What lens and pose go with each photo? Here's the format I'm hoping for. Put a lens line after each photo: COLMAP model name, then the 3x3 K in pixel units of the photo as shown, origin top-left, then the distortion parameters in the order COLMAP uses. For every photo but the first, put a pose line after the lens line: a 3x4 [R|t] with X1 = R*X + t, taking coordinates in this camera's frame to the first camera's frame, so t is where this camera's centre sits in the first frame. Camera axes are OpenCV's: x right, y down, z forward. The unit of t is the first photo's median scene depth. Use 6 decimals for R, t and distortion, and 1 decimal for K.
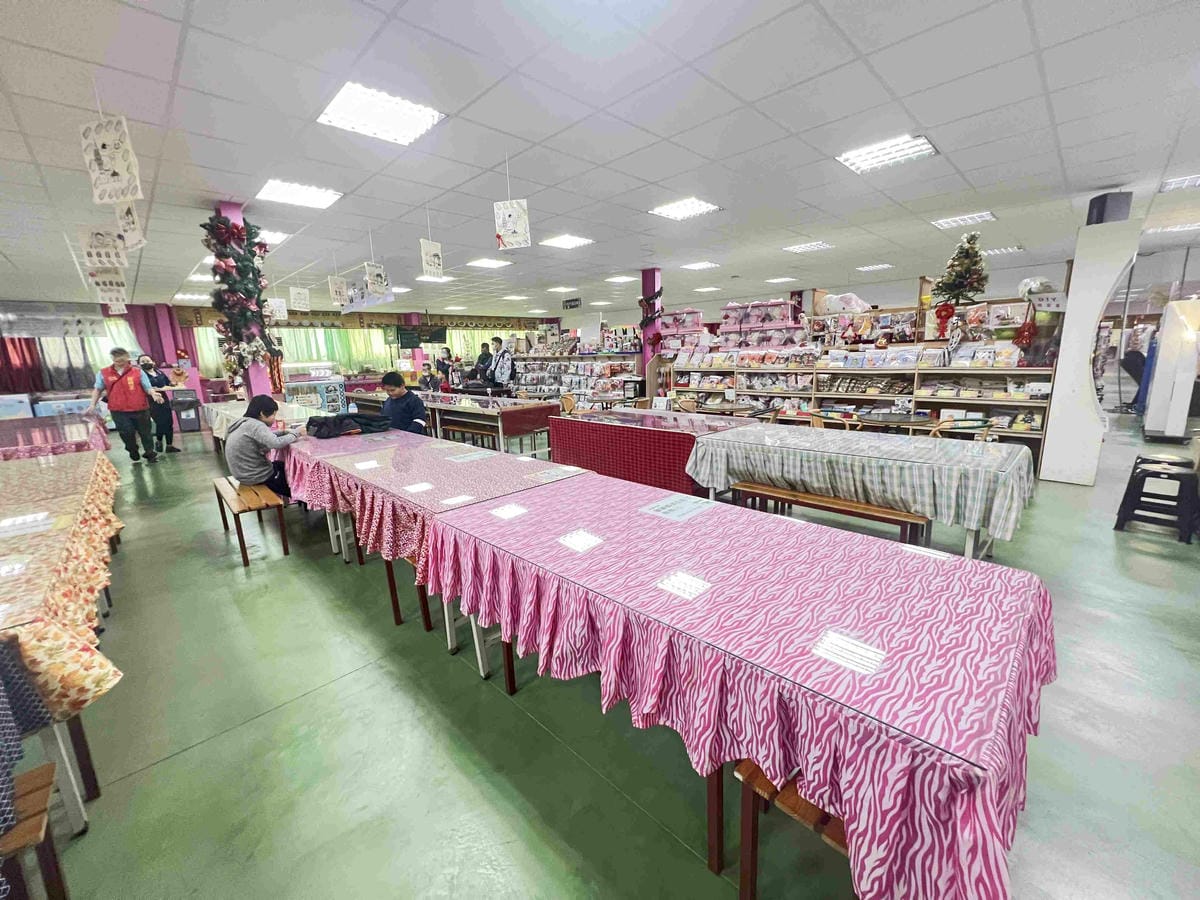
lens RADIAL K [[480.0, 0, 602.4], [0, 480.0, 447.4], [0, 0, 1]] dist [-0.002494, 0.000085]
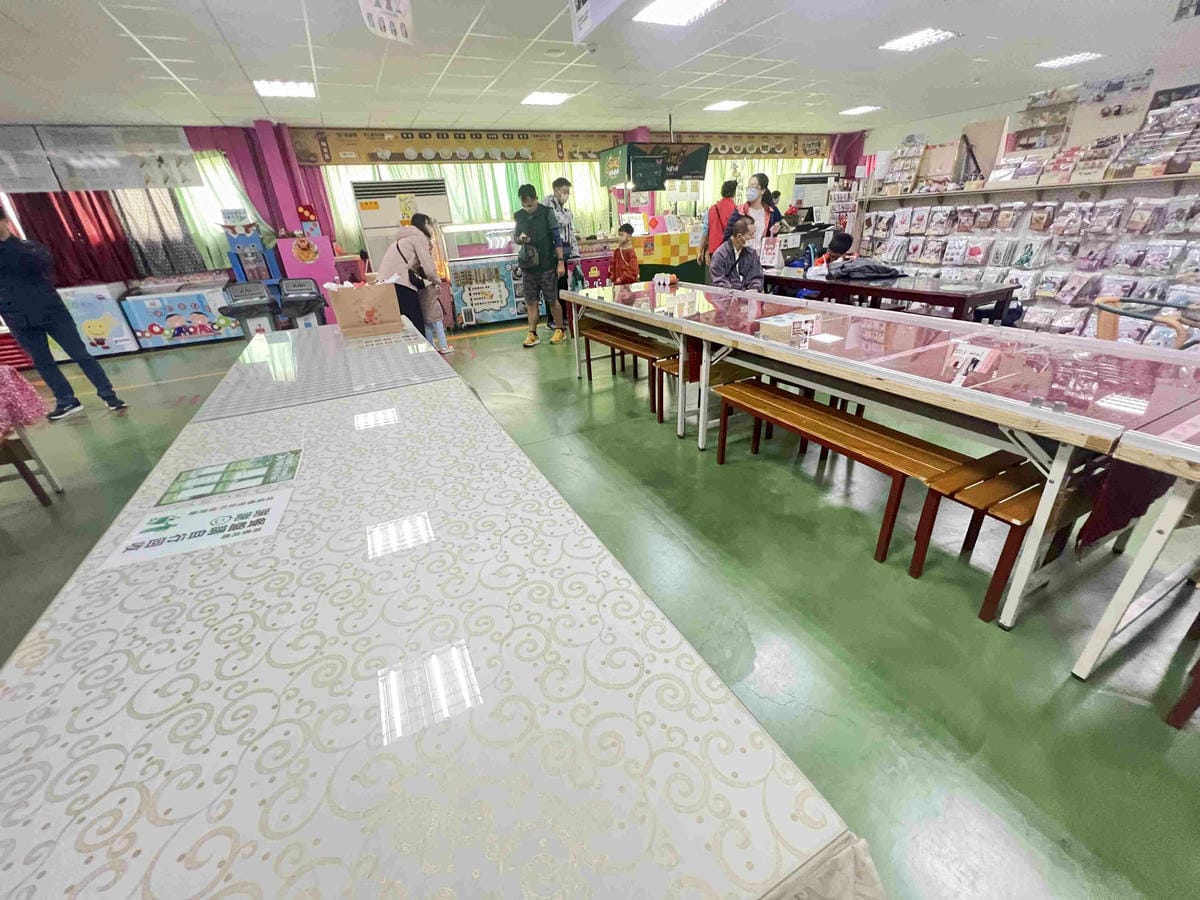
lens RADIAL K [[480.0, 0, 600.8], [0, 480.0, 452.5], [0, 0, 1]] dist [-0.002494, 0.000085]
pose [[0.947512, 0.114567, -0.298488, -0.295997], [-0.031537, 0.962531, 0.269332, -0.075876], [0.318160, -0.245782, 0.915623, 0.478301]]
